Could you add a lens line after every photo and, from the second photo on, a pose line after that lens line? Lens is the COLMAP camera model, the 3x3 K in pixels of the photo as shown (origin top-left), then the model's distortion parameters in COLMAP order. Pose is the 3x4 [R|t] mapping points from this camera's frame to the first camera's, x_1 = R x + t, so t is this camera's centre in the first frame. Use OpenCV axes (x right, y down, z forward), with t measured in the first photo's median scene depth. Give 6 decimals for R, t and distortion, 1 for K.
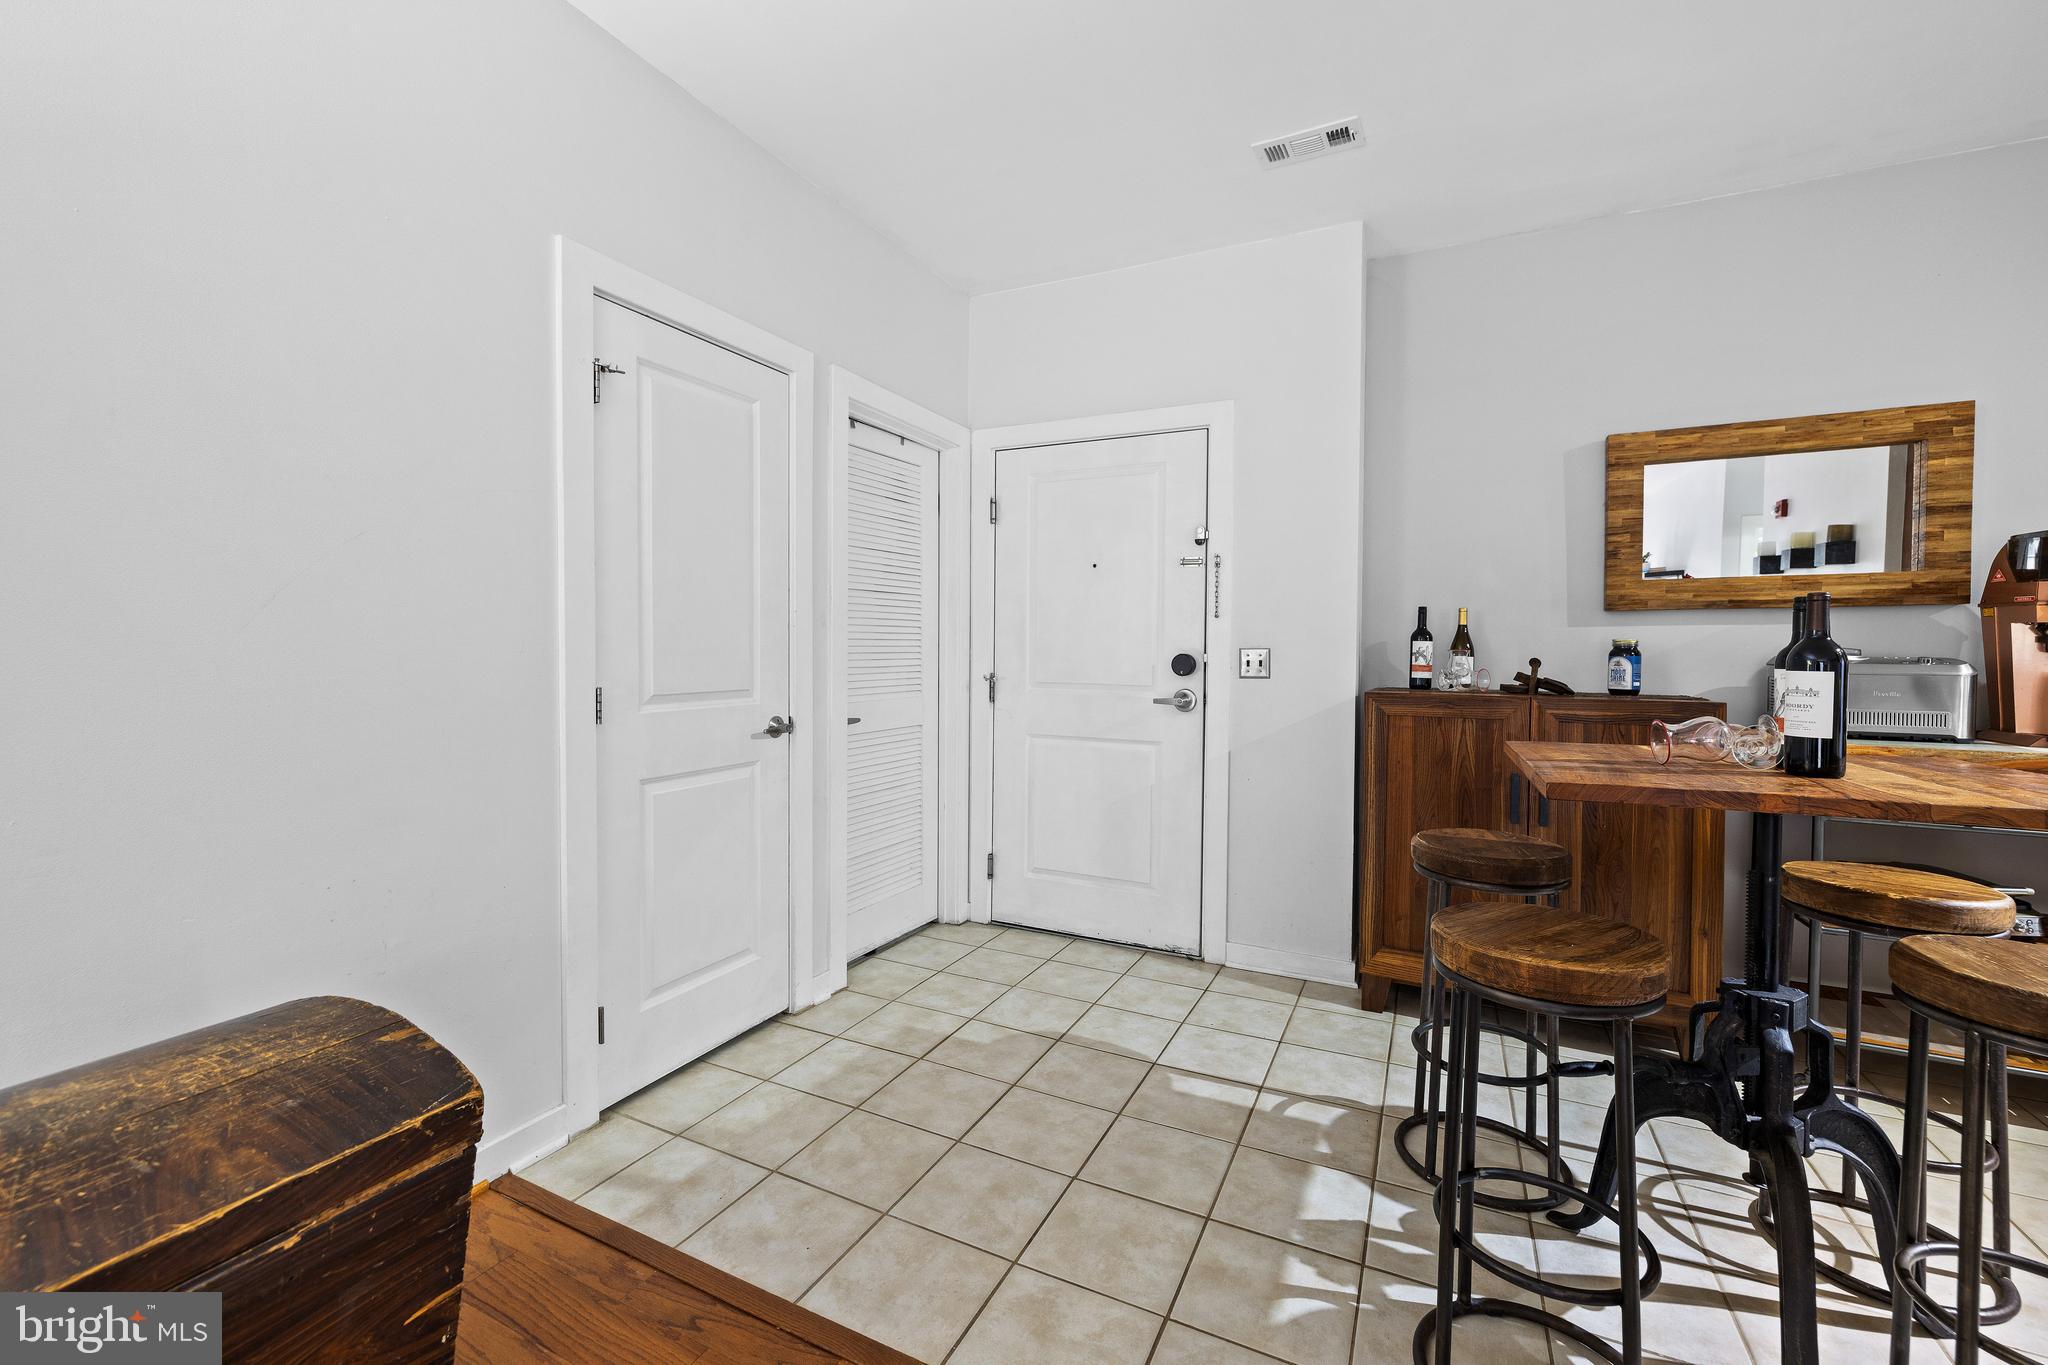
lens RADIAL K [[860.8, 0, 1011.8], [0, 860.8, 666.8], [0, 0, 1]] dist [0.001025, 0.000290]
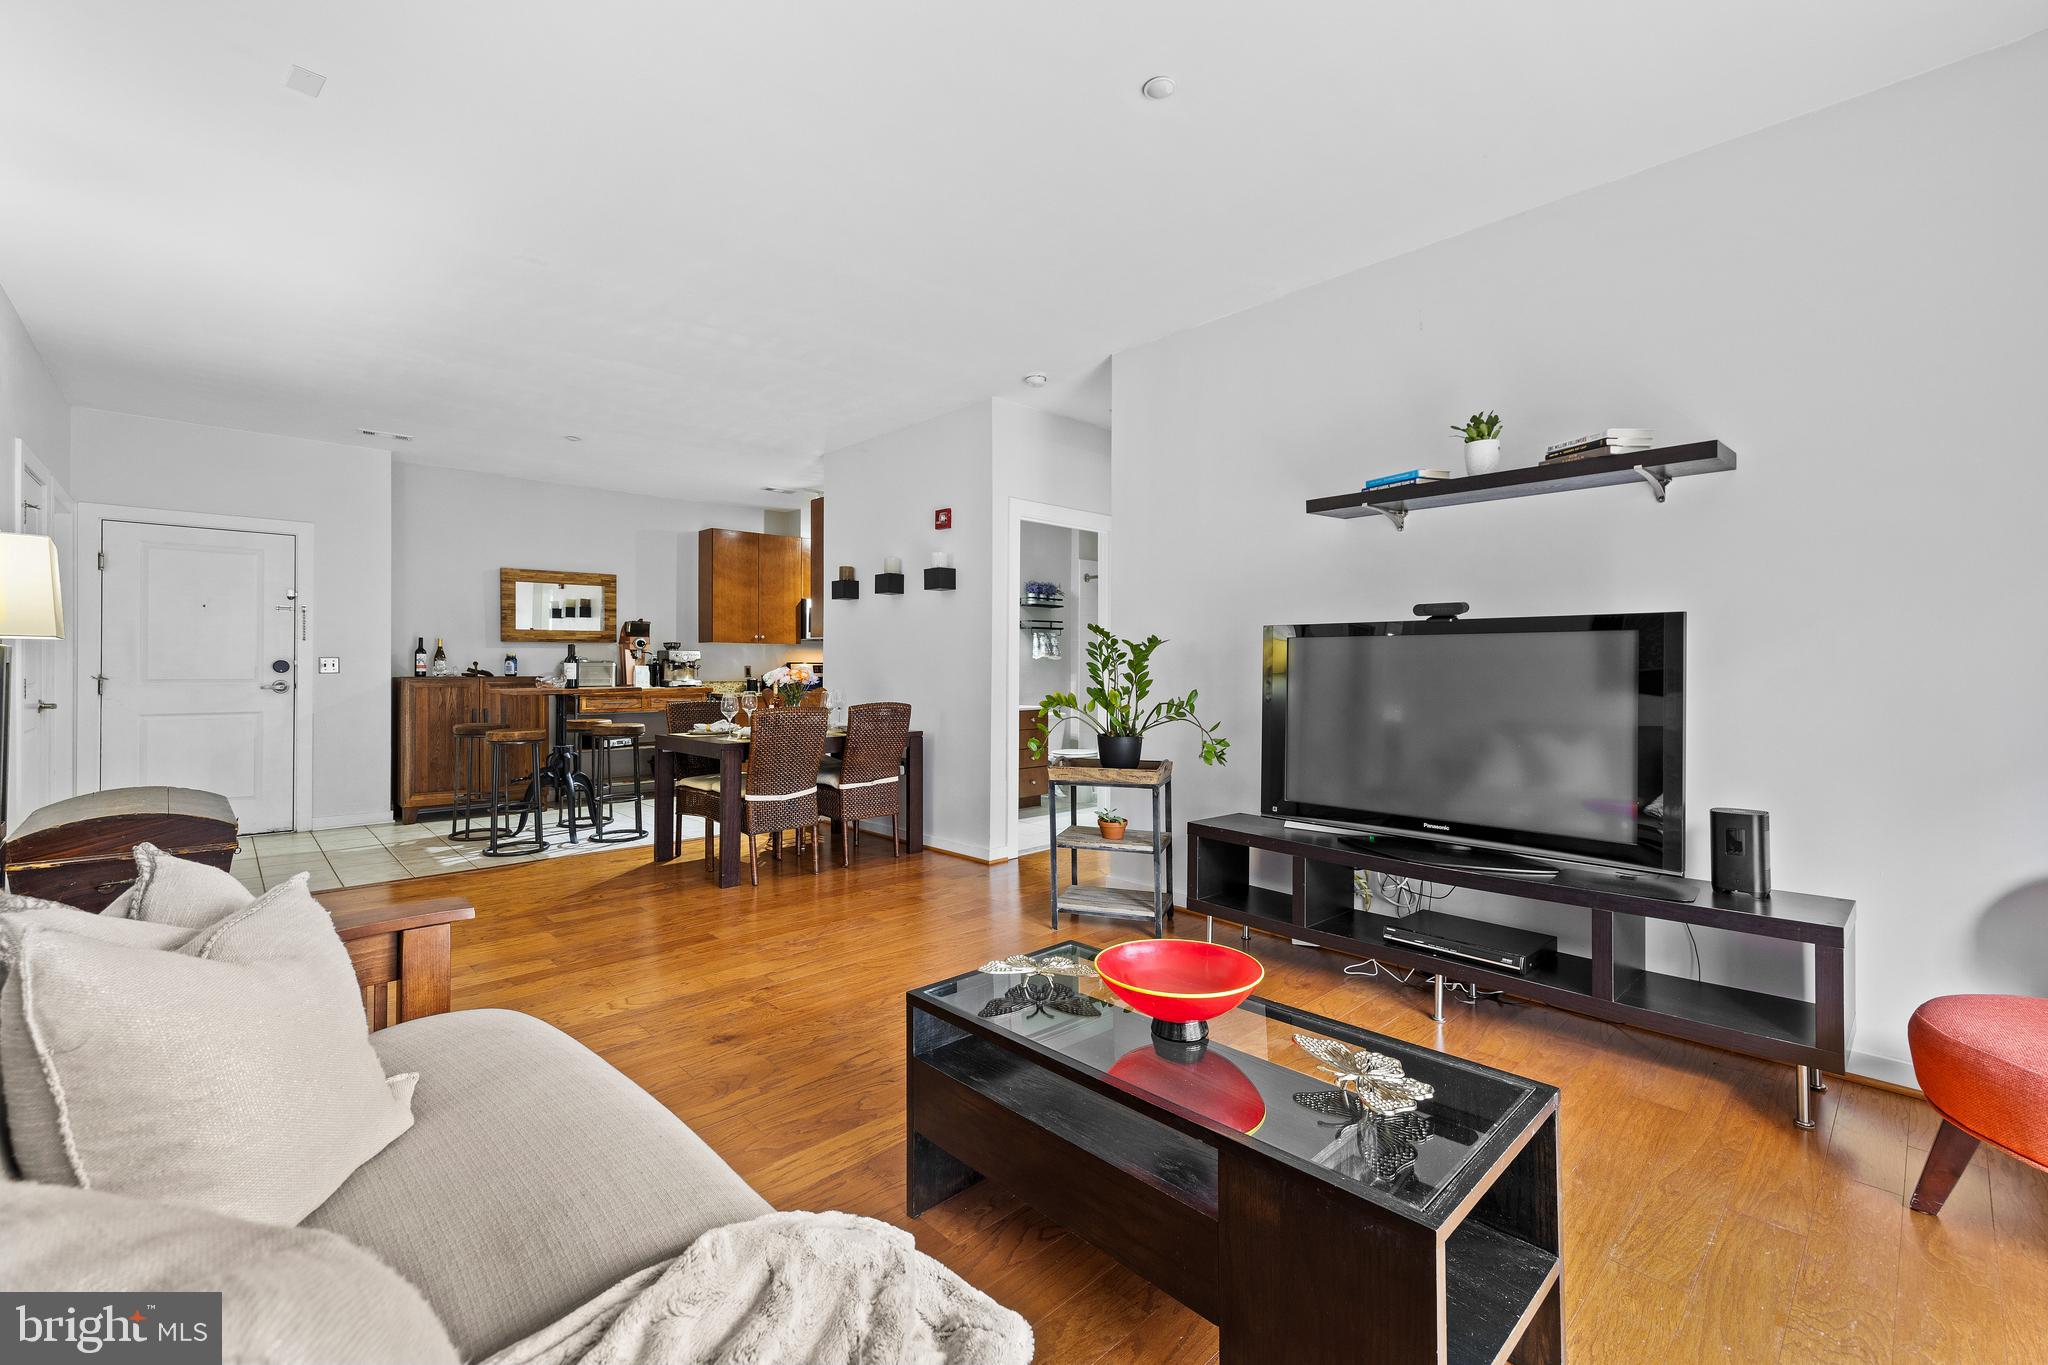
lens RADIAL K [[860.8, 0, 1011.8], [0, 860.8, 666.8], [0, 0, 1]] dist [0.001025, 0.000290]
pose [[0.350119, -0.009450, 0.936658, -1.057662], [0.019081, 0.999814, 0.002954, 0.024844], [-0.936511, 0.016838, 0.350234, -1.163992]]
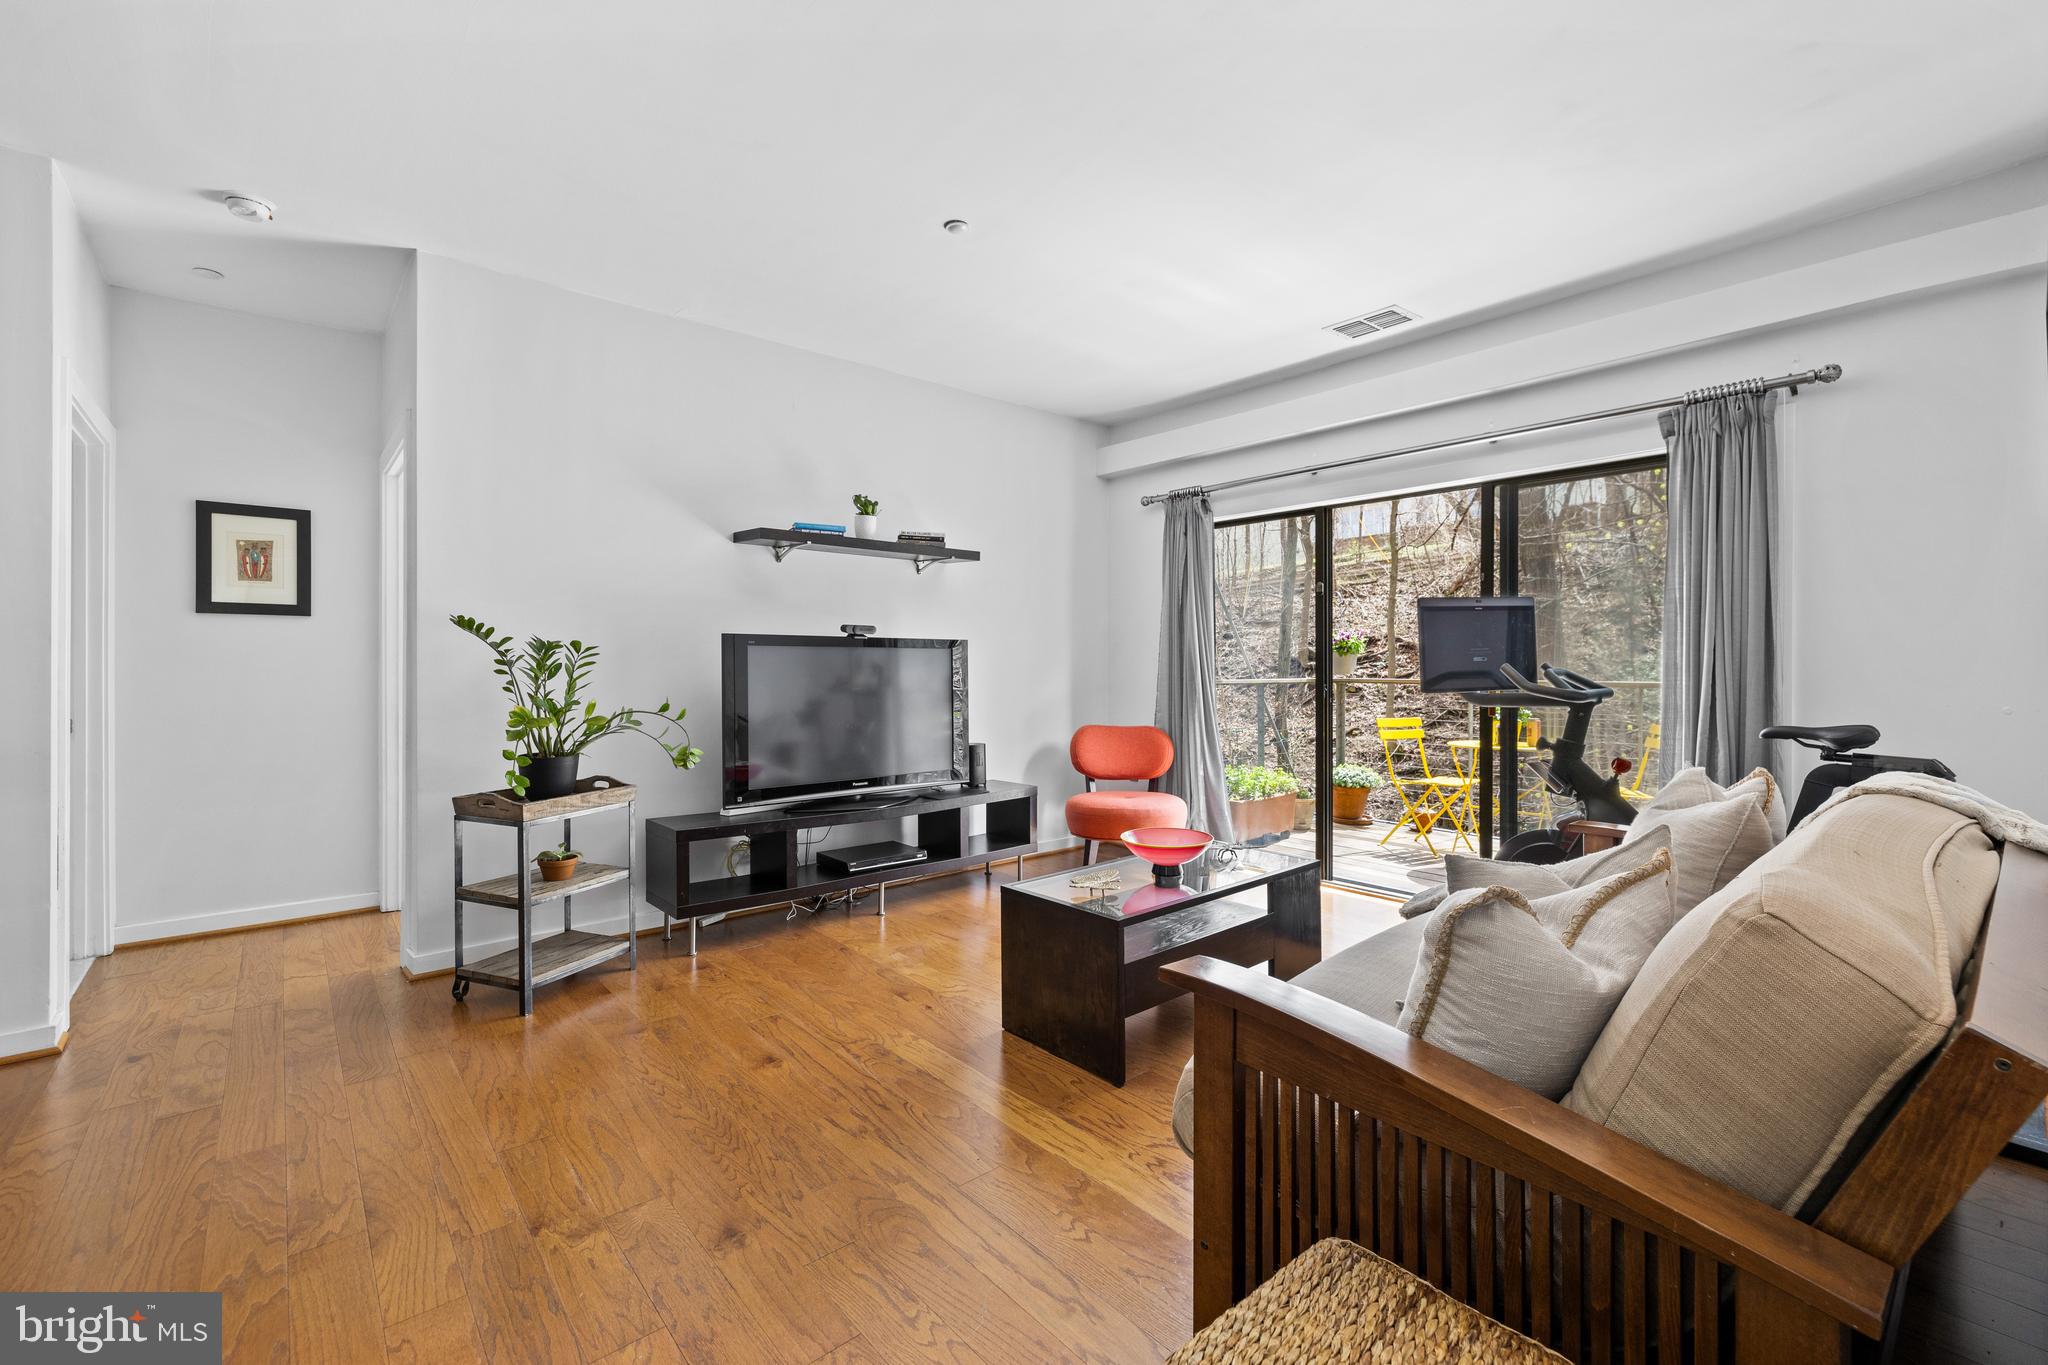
lens RADIAL K [[860.8, 0, 1011.8], [0, 860.8, 666.8], [0, 0, 1]] dist [0.001025, 0.000290]
pose [[-0.921588, -0.008677, 0.388072, -0.730504], [-0.000190, 0.999760, 0.021904, 0.001115], [-0.388169, 0.020112, -0.921369, -0.089224]]
